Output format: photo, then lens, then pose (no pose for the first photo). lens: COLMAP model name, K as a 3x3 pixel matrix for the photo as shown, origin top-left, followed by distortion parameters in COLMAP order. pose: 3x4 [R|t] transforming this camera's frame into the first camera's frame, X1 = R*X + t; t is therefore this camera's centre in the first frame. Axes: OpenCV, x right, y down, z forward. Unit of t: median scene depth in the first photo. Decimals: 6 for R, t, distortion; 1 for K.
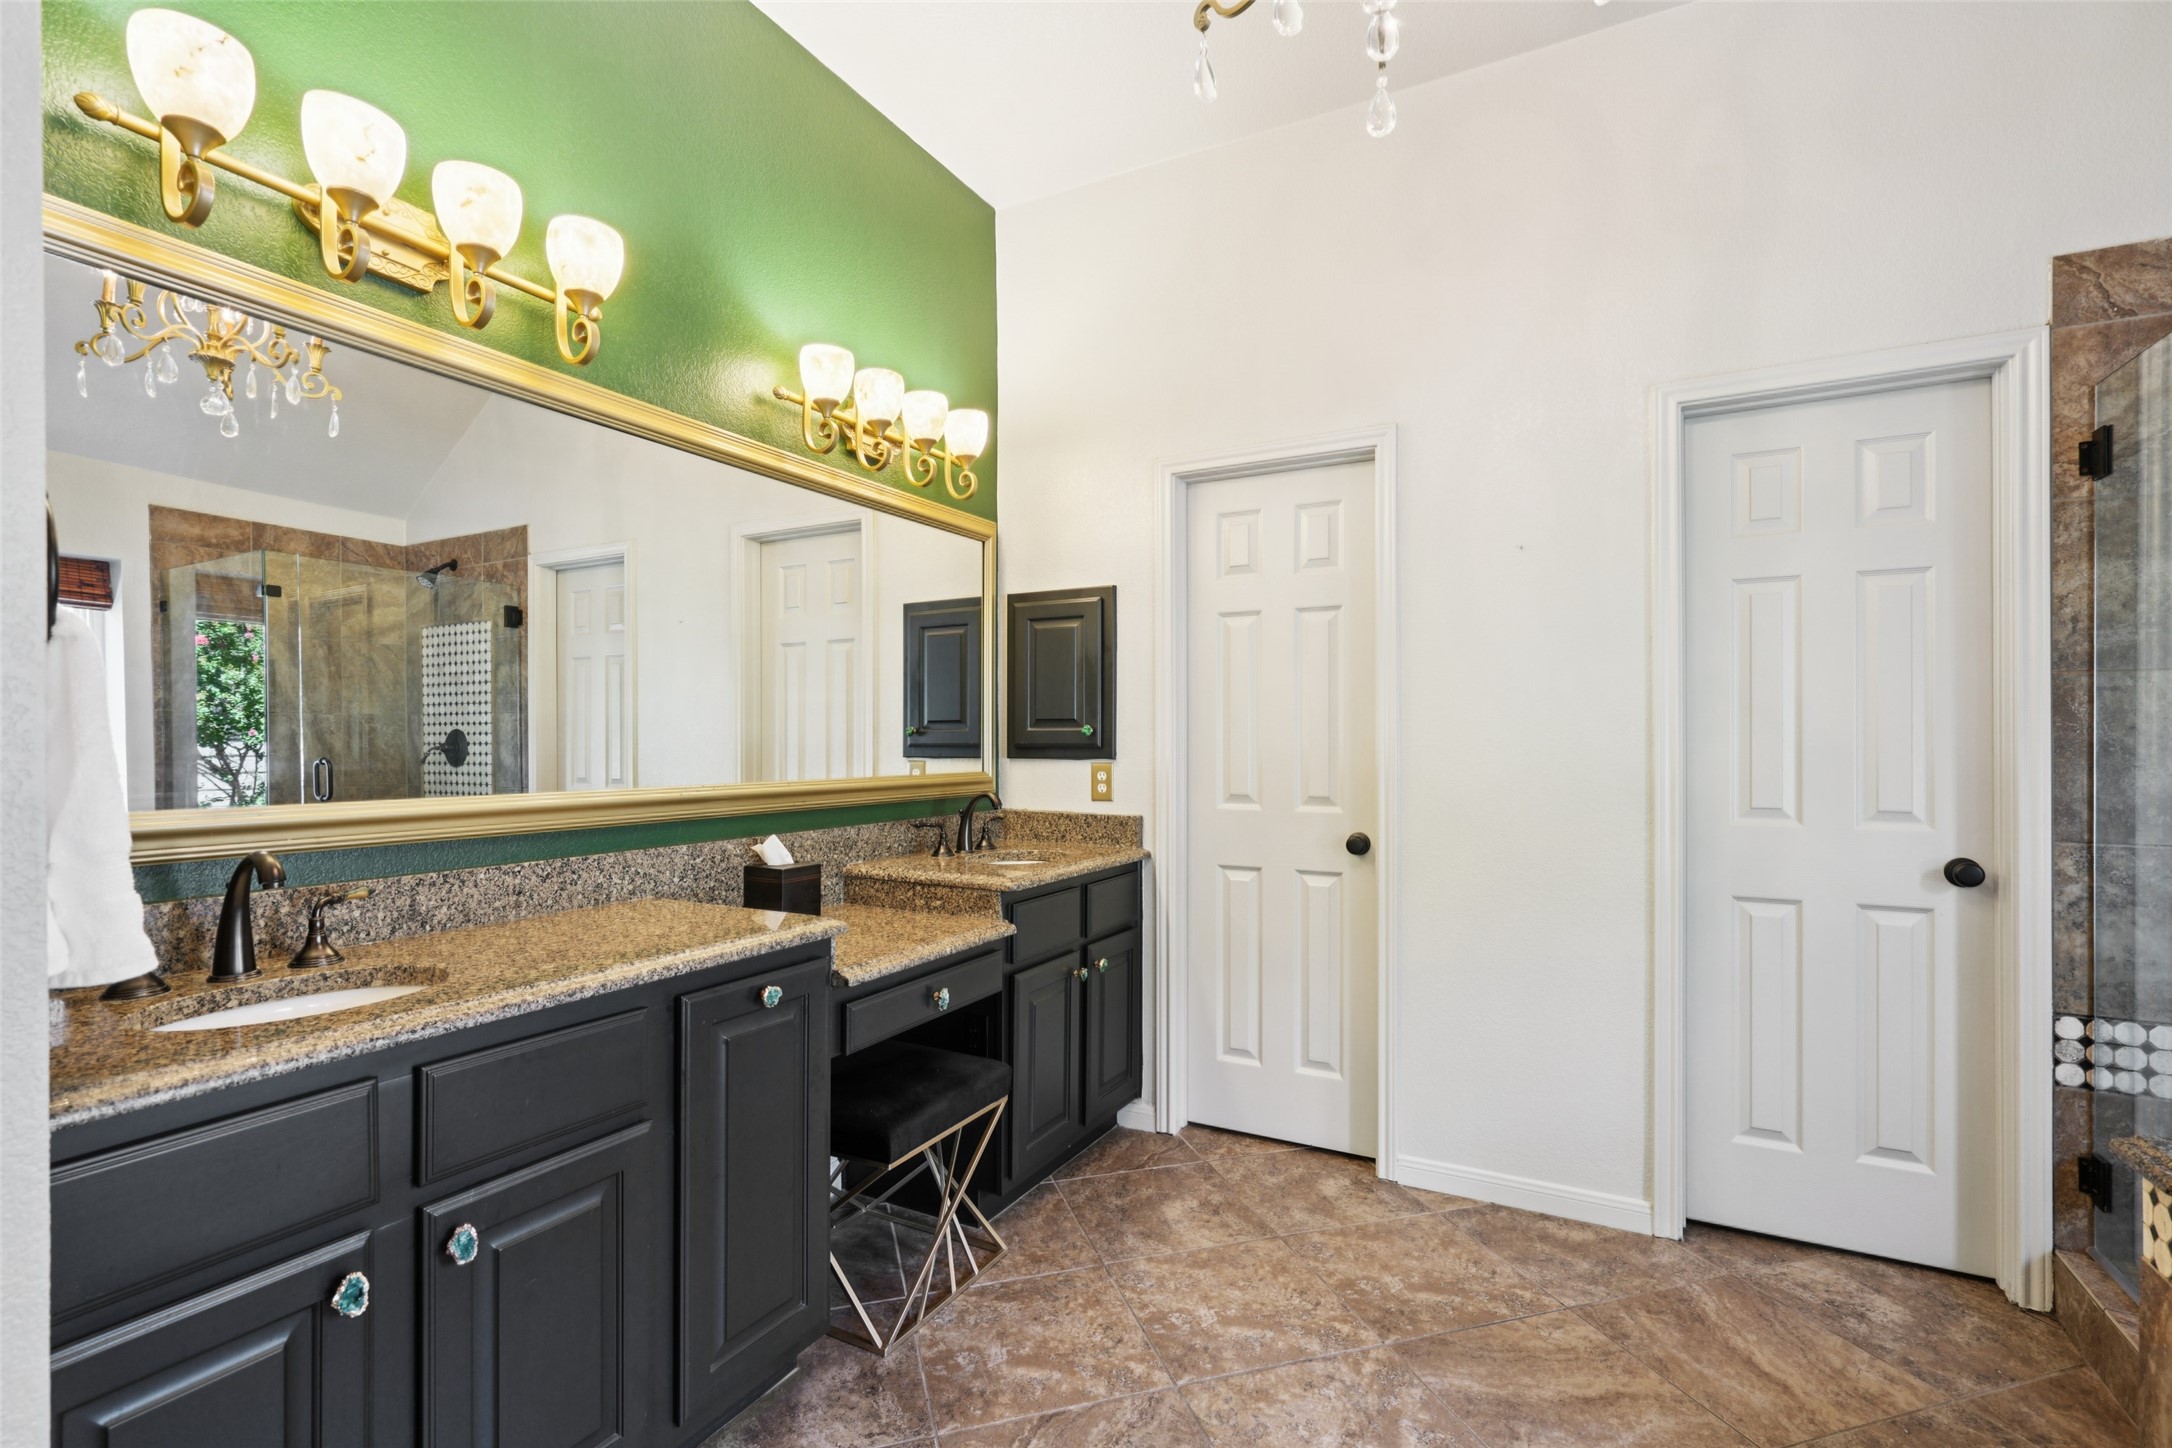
lens RADIAL K [[996.4, 0, 1082.0], [0, 996.4, 736.1], [0, 0, 1]] dist [-0.002380, 0.002116]
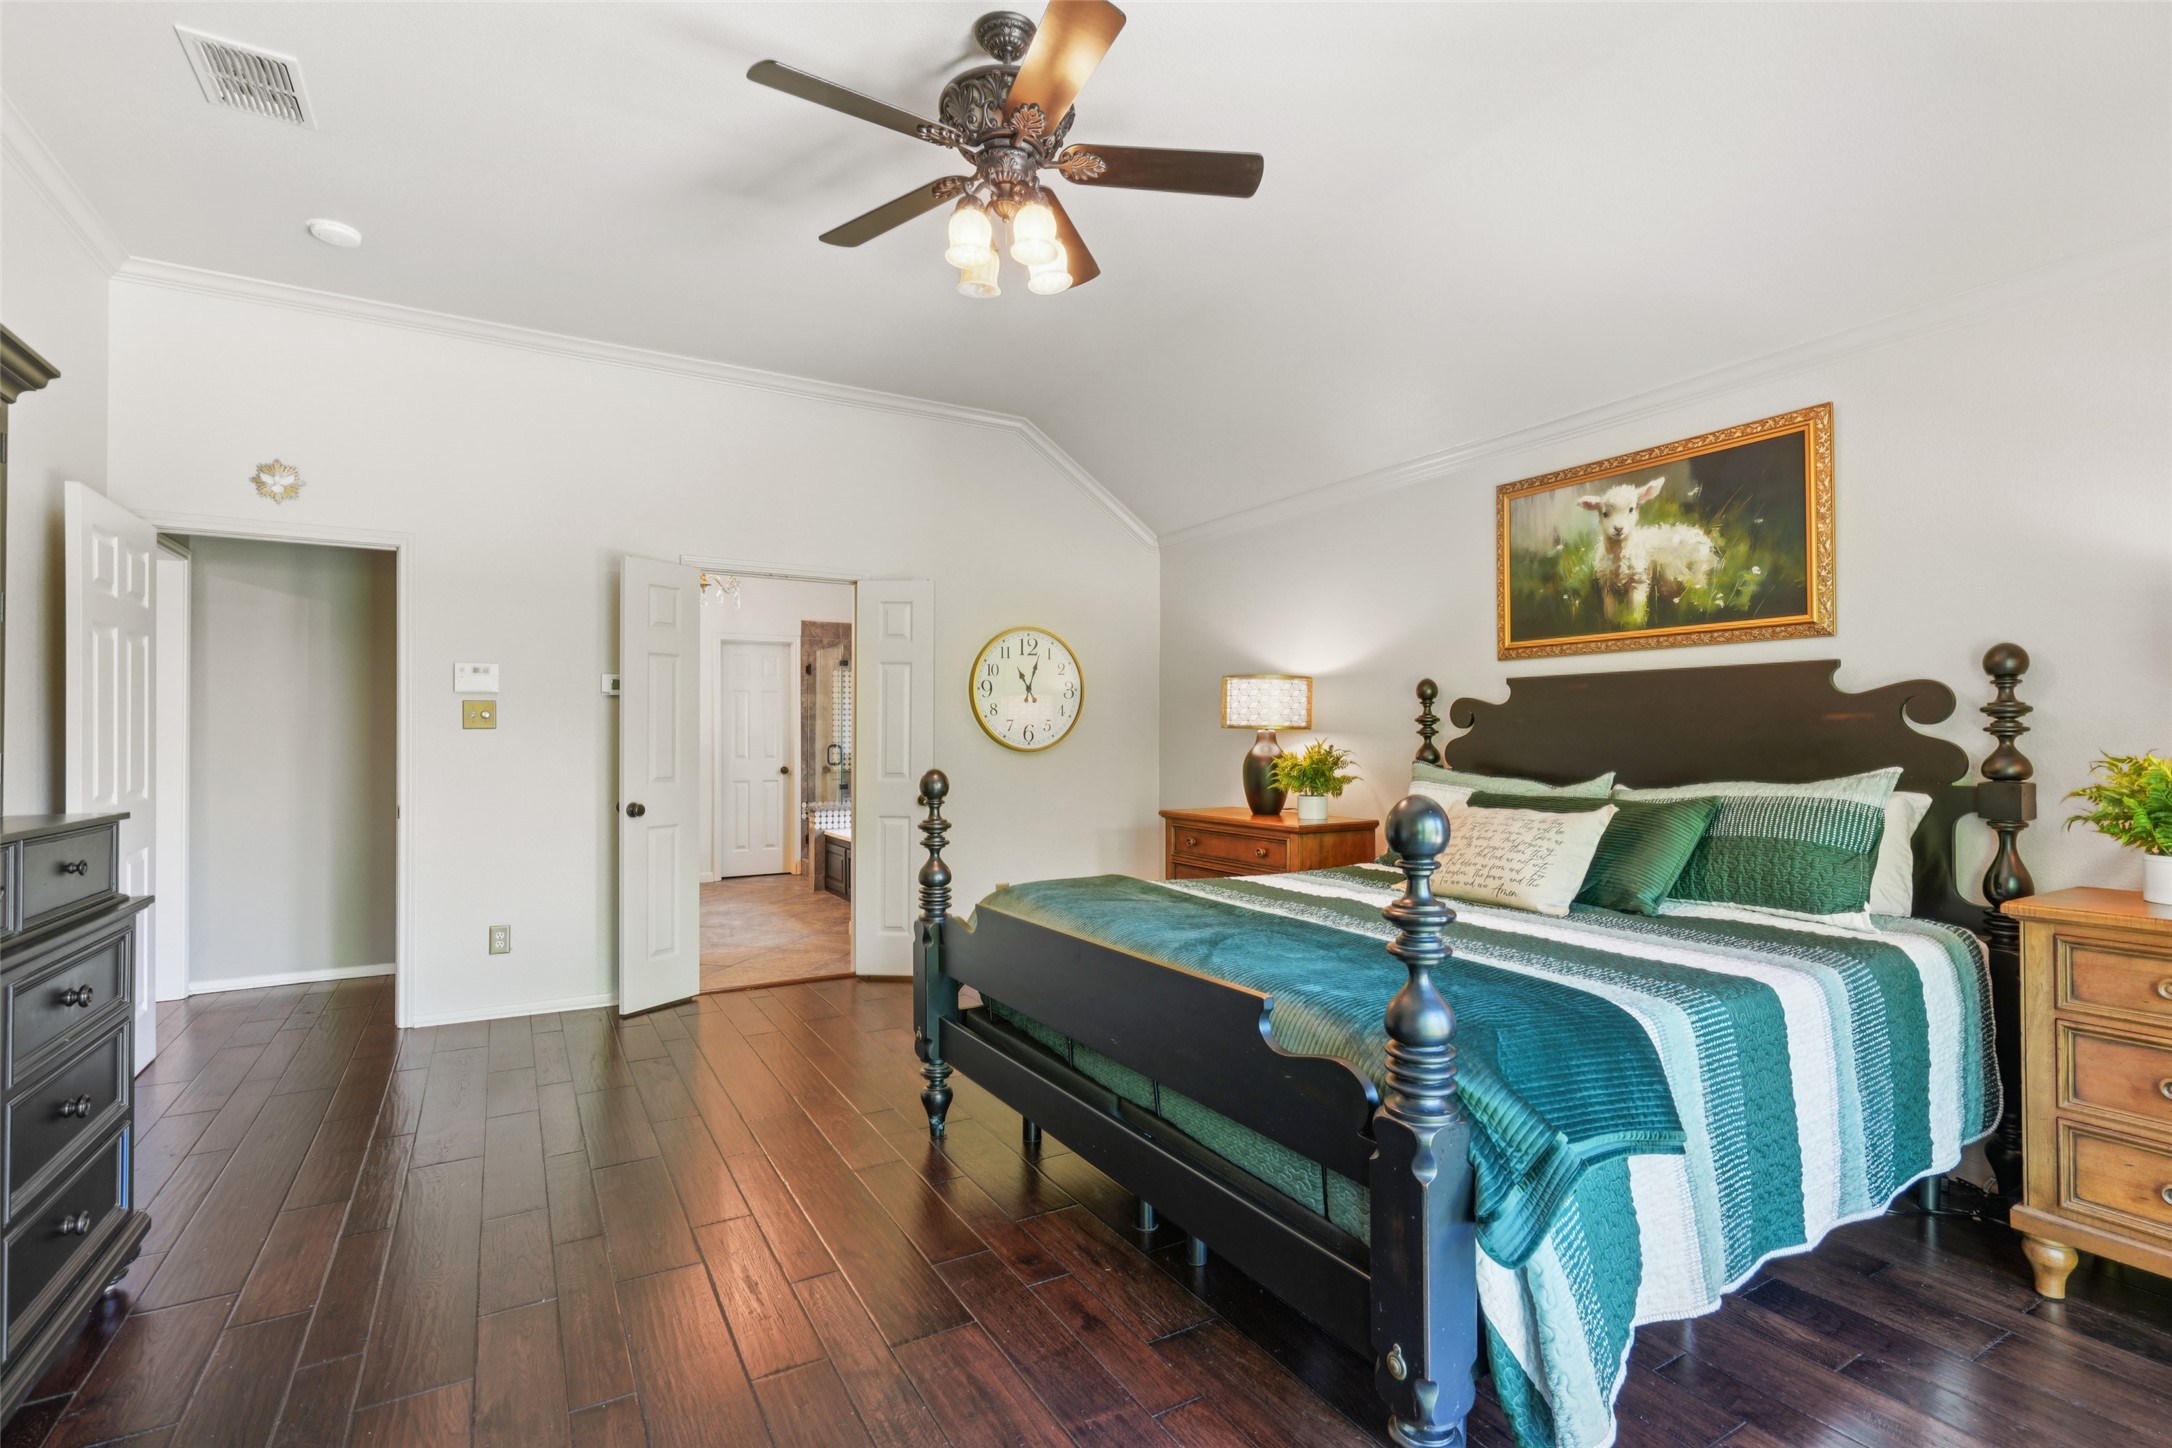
lens RADIAL K [[996.4, 0, 1092.8], [0, 996.4, 734.7], [0, 0, 1]] dist [-0.002380, 0.002116]
pose [[0.526368, 0.007067, 0.850228, -1.684692], [0.001283, 0.999958, -0.009106, 0.031695], [-0.850256, 0.005884, 0.526337, -1.950965]]
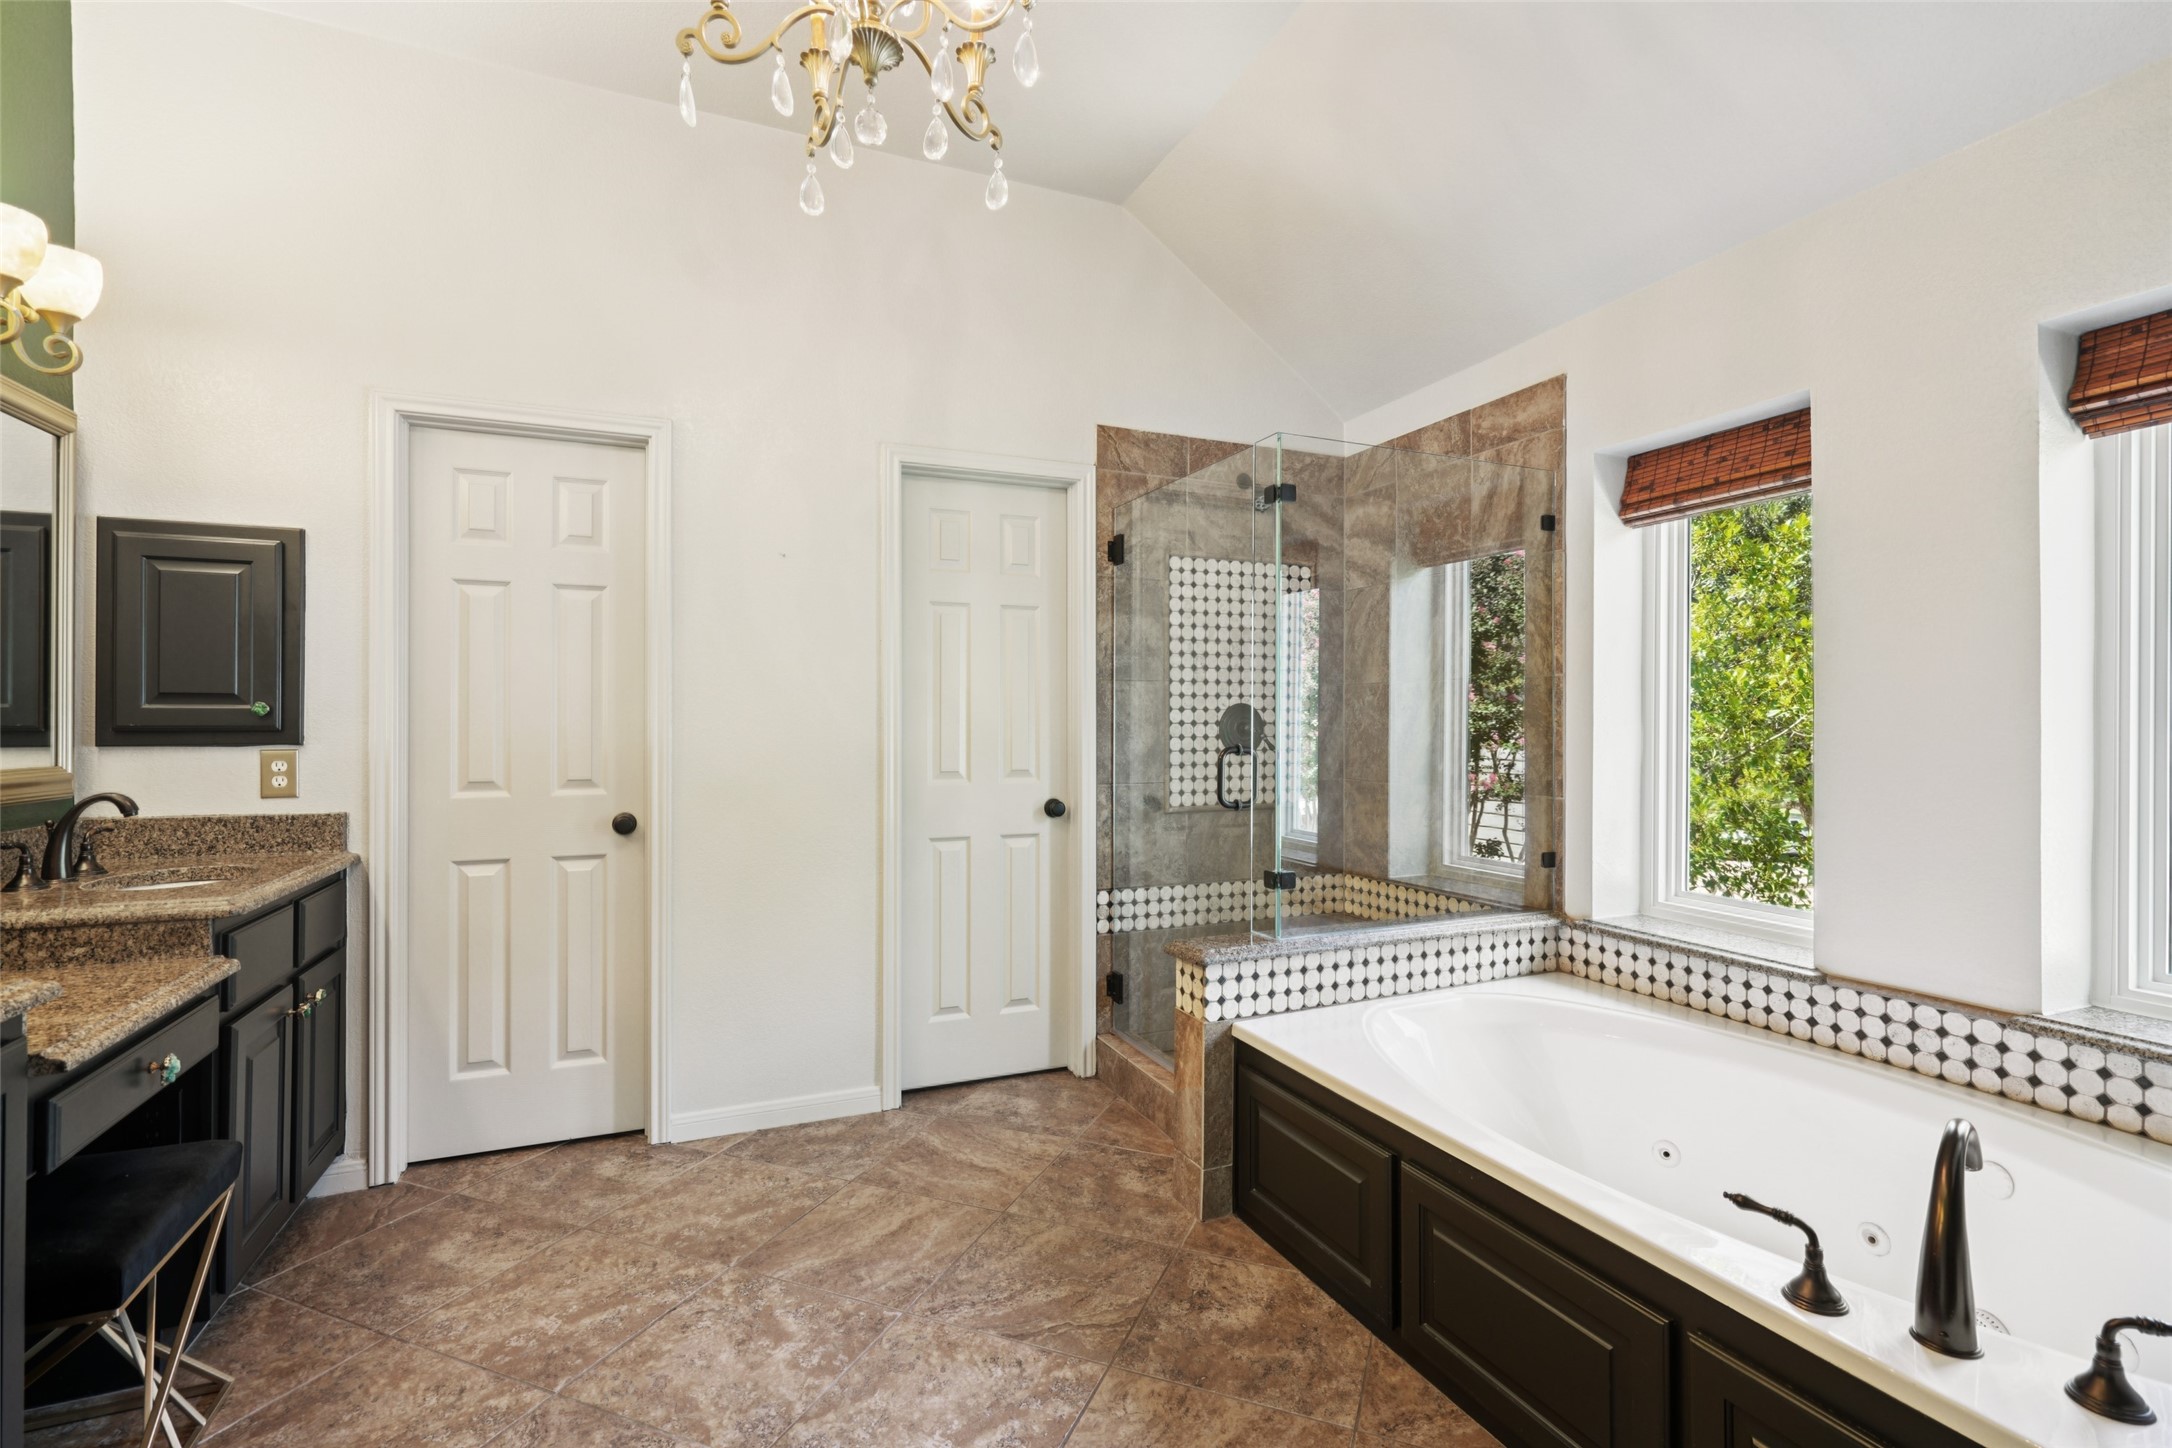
lens RADIAL K [[996.4, 0, 1096.4], [0, 996.4, 715.5], [0, 0, 1]] dist [-0.002380, 0.002116]
pose [[0.618784, 0.006171, 0.785537, -0.262129], [-0.003522, 0.999981, -0.005081, 0.001769], [-0.785553, 0.000378, 0.618794, -0.003101]]
